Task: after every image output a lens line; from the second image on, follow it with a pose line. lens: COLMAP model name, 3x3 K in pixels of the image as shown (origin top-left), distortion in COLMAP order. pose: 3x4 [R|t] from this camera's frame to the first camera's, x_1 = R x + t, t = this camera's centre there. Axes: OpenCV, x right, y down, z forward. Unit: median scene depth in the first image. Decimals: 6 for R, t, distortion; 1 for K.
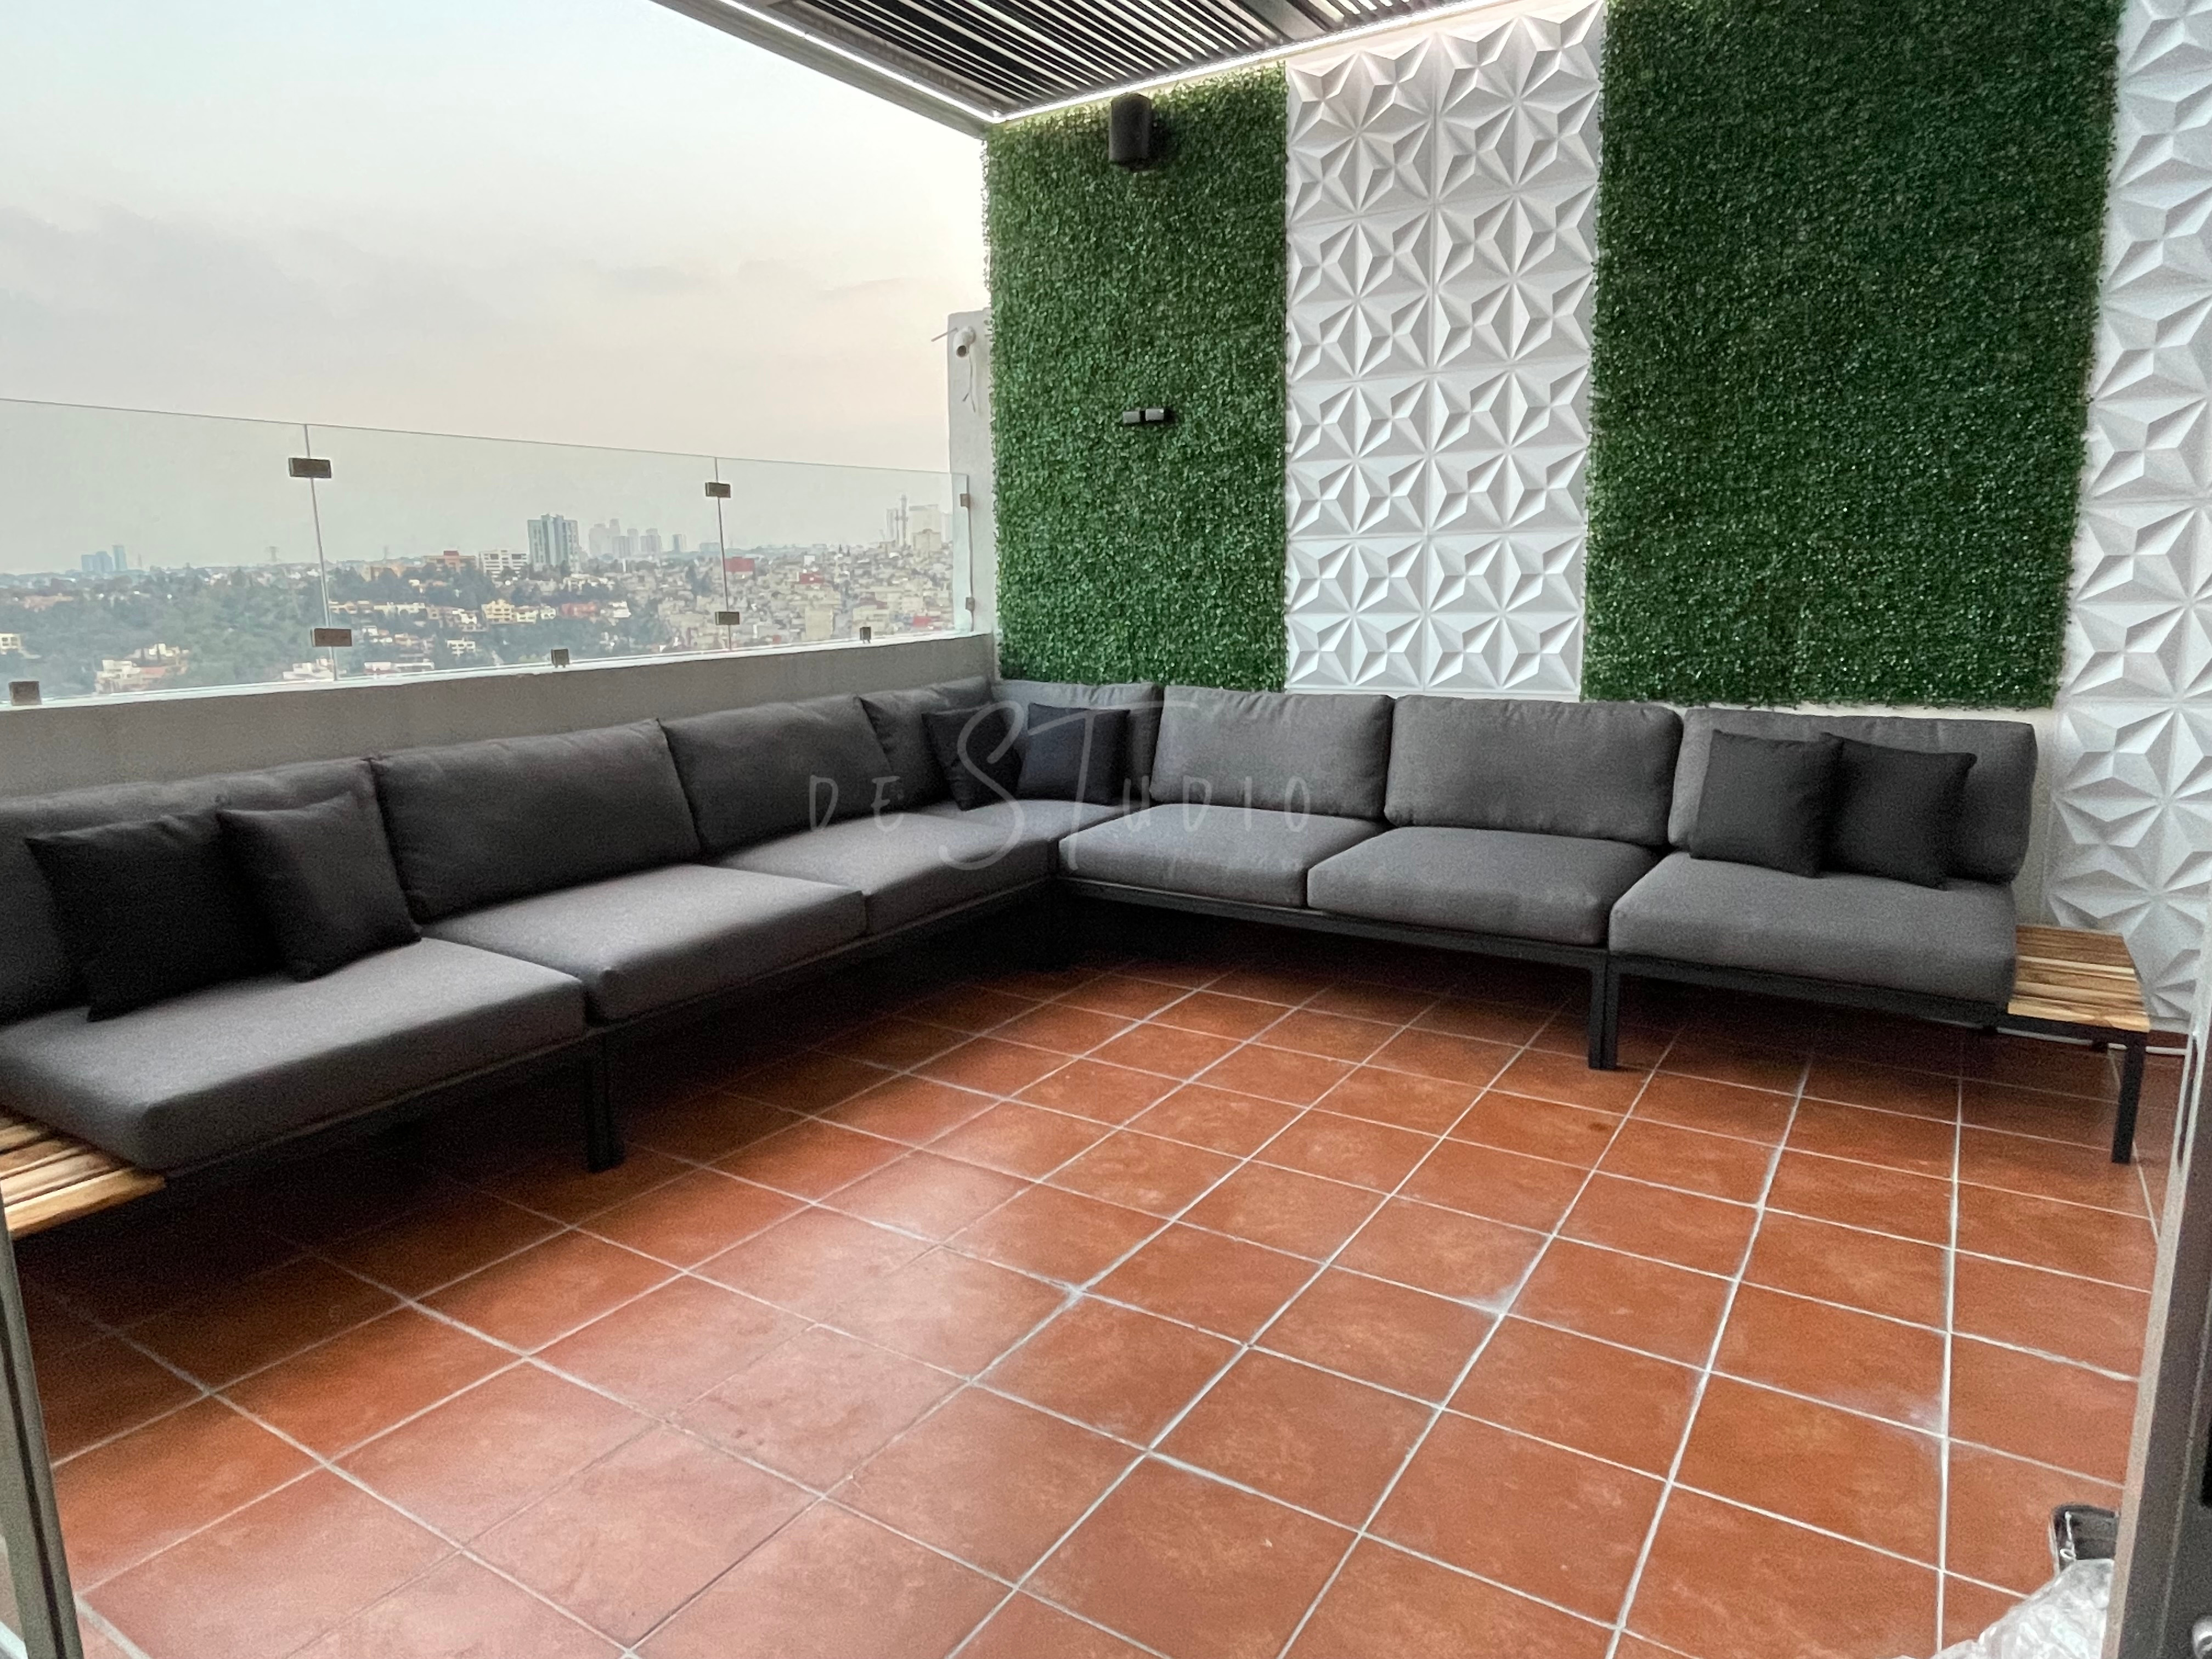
lens RADIAL K [[1351.3, 0, 1106.0], [0, 1351.3, 829.5], [0, 0, 1]] dist [-0.000558, -0.002936]
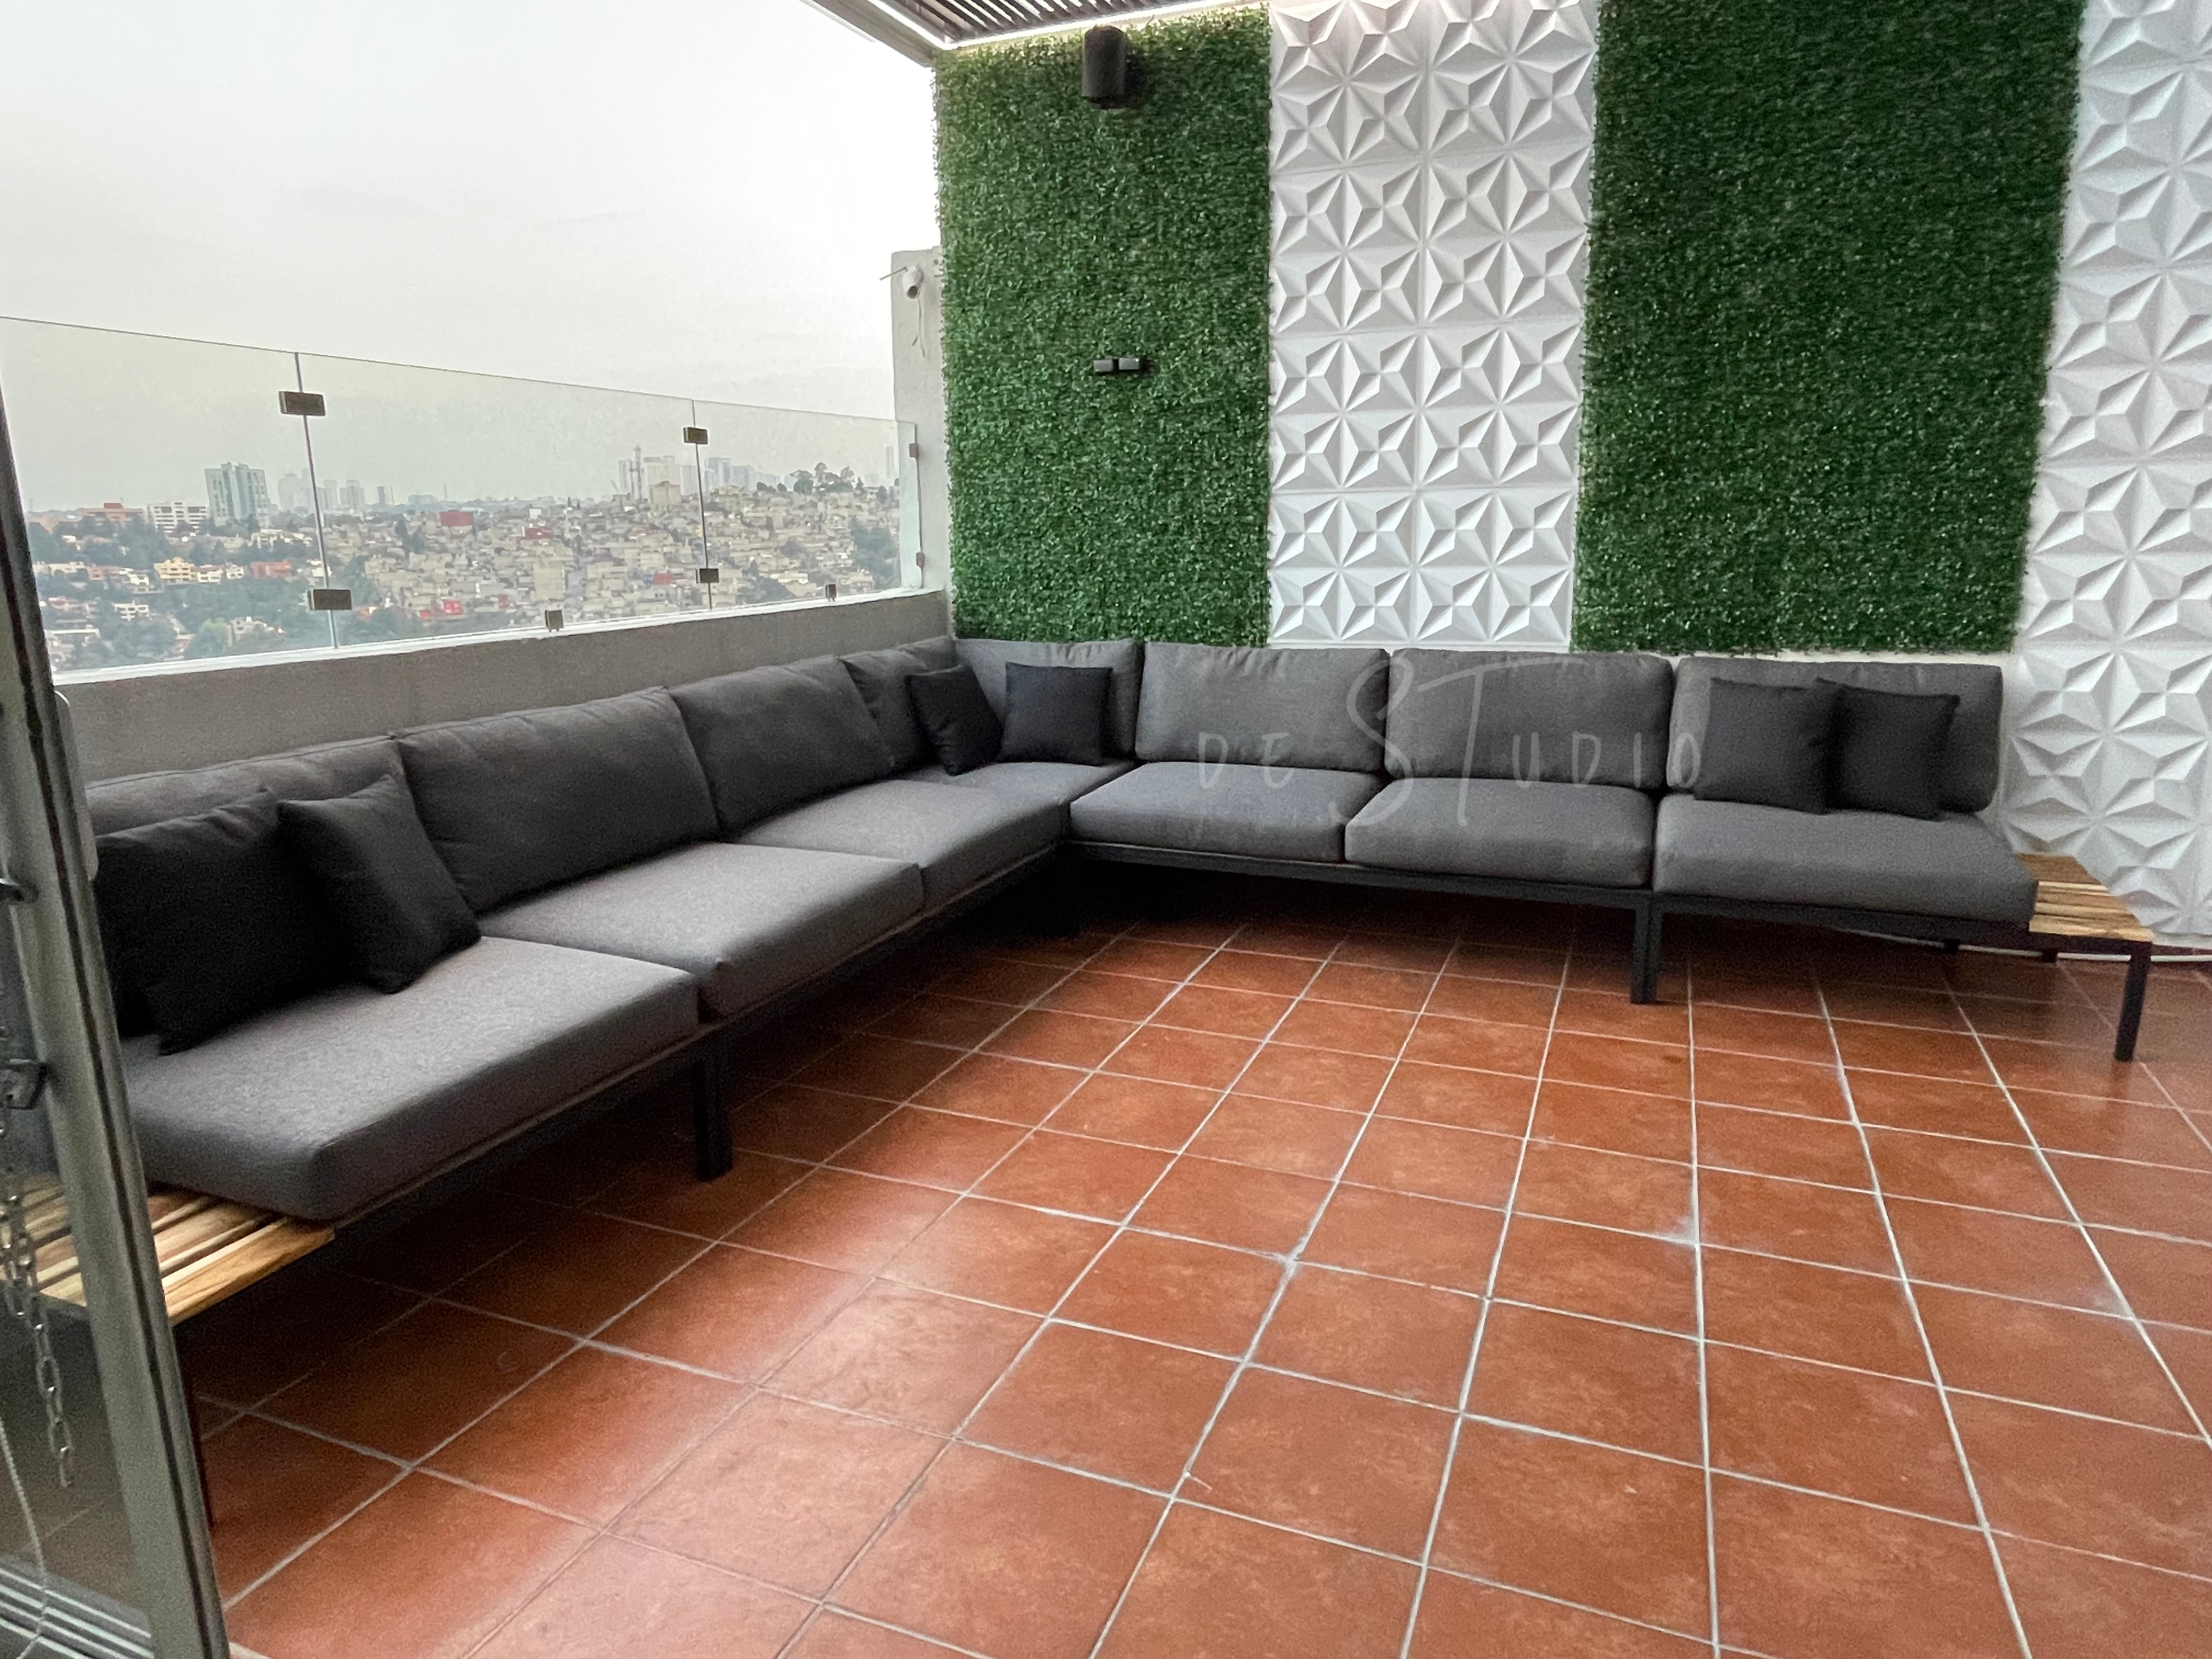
lens RADIAL K [[1351.3, 0, 1106.0], [0, 1351.3, 829.5], [0, 0, 1]] dist [-0.000558, -0.002936]
pose [[0.984264, -0.037399, 0.172704, -0.191365], [0.031895, 0.998895, 0.034531, -0.006364], [-0.173804, -0.028479, 0.984368, 0.039040]]
